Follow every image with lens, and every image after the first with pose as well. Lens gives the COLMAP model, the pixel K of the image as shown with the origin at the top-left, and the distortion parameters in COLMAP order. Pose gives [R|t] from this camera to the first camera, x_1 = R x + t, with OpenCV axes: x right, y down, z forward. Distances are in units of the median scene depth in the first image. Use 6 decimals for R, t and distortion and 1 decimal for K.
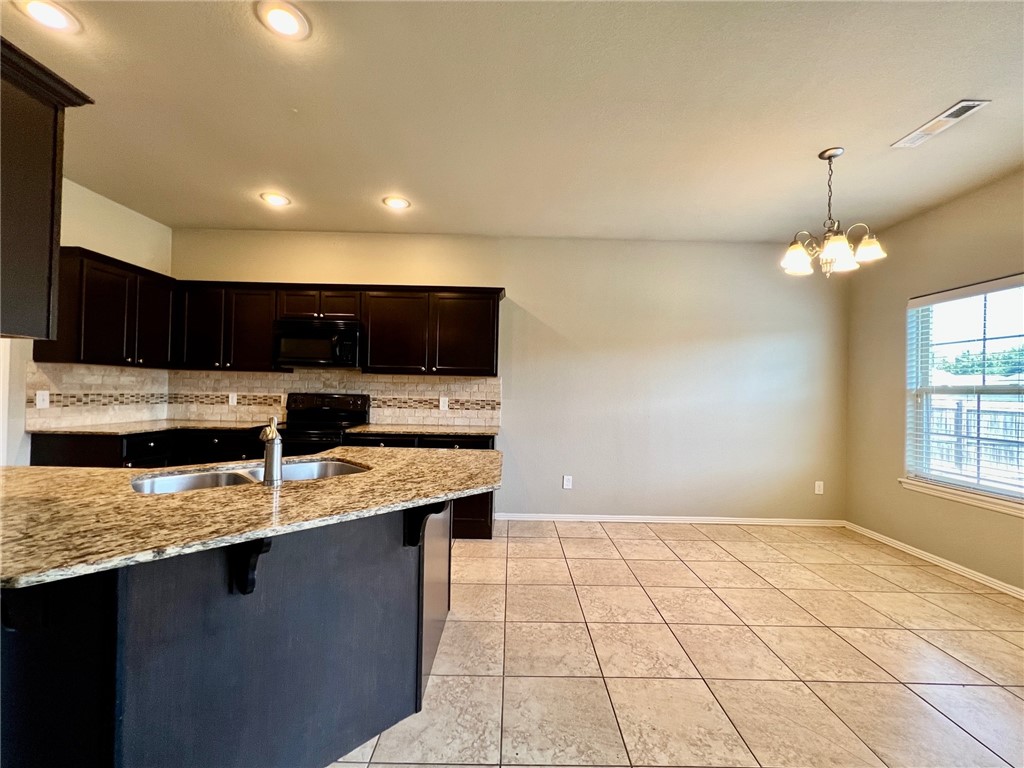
lens RADIAL K [[420.4, 0, 512.0], [0, 420.4, 384.0], [0, 0, 1]] dist [0.000405, 0.000383]
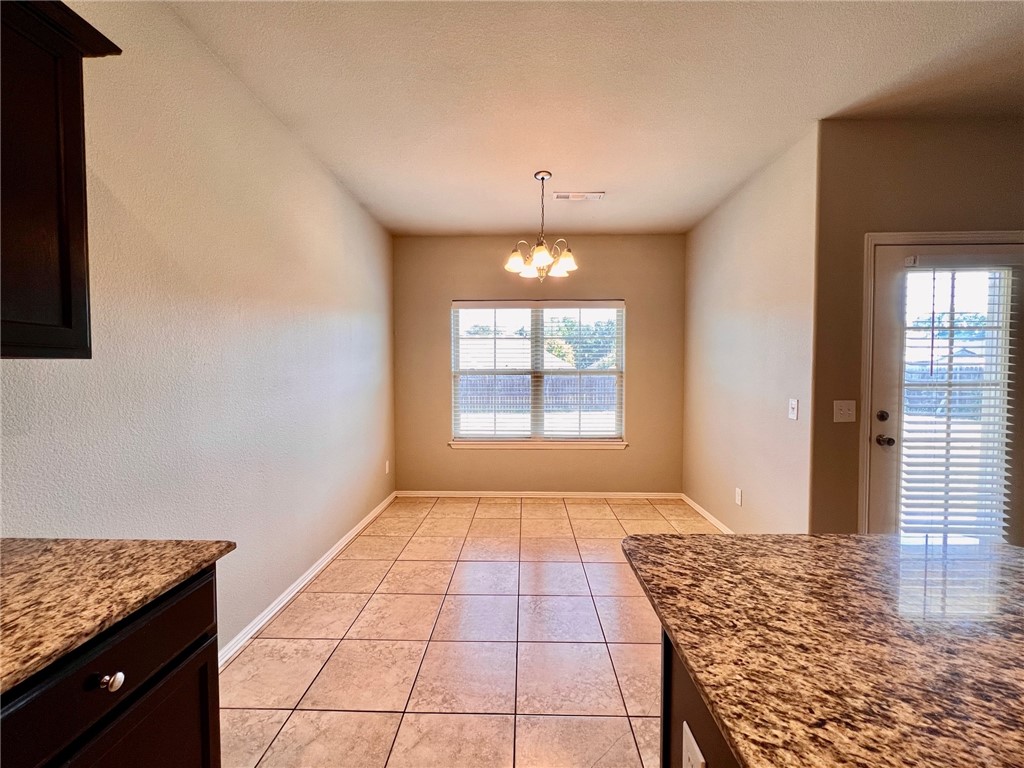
lens RADIAL K [[420.4, 0, 512.0], [0, 420.4, 384.0], [0, 0, 1]] dist [0.000405, 0.000383]
pose [[0.021016, -0.053726, 0.998335, -0.284056], [-0.015372, 0.998420, 0.054054, -0.019083], [-0.999661, -0.016483, 0.020157, 0.660506]]
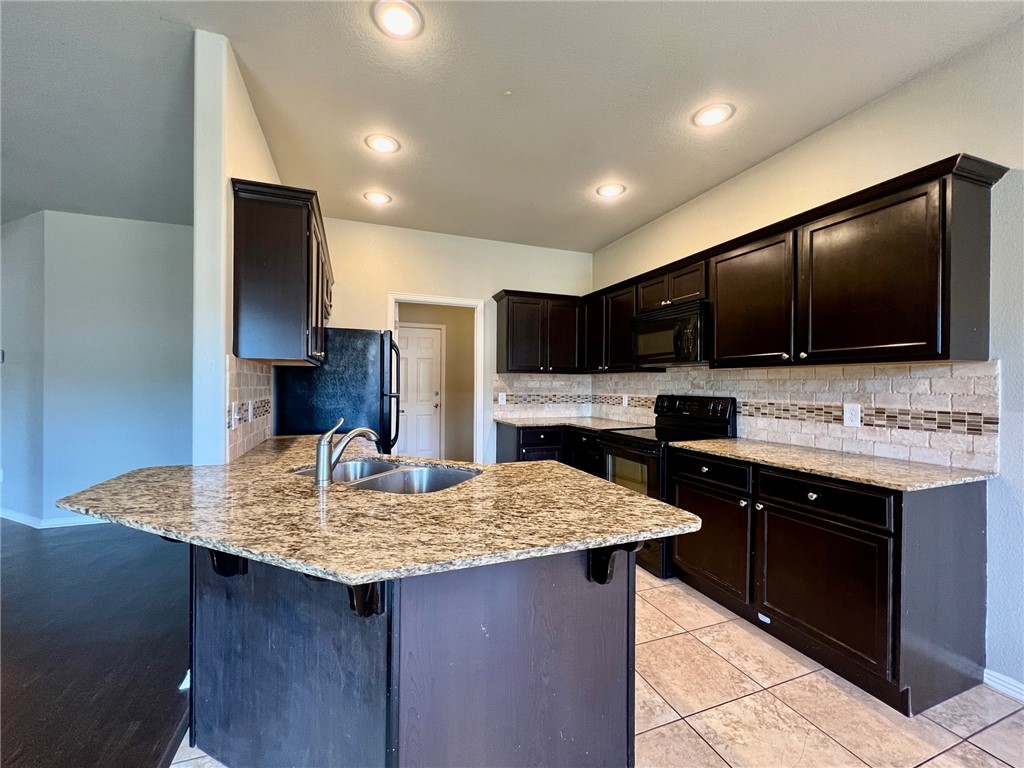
lens RADIAL K [[420.4, 0, 512.0], [0, 420.4, 384.0], [0, 0, 1]] dist [0.000405, 0.000383]
pose [[0.361033, -0.020105, -0.932336, 0.197545], [0.016770, 0.999746, -0.015065, 0.006444], [0.932402, -0.010197, 0.361278, 0.376805]]
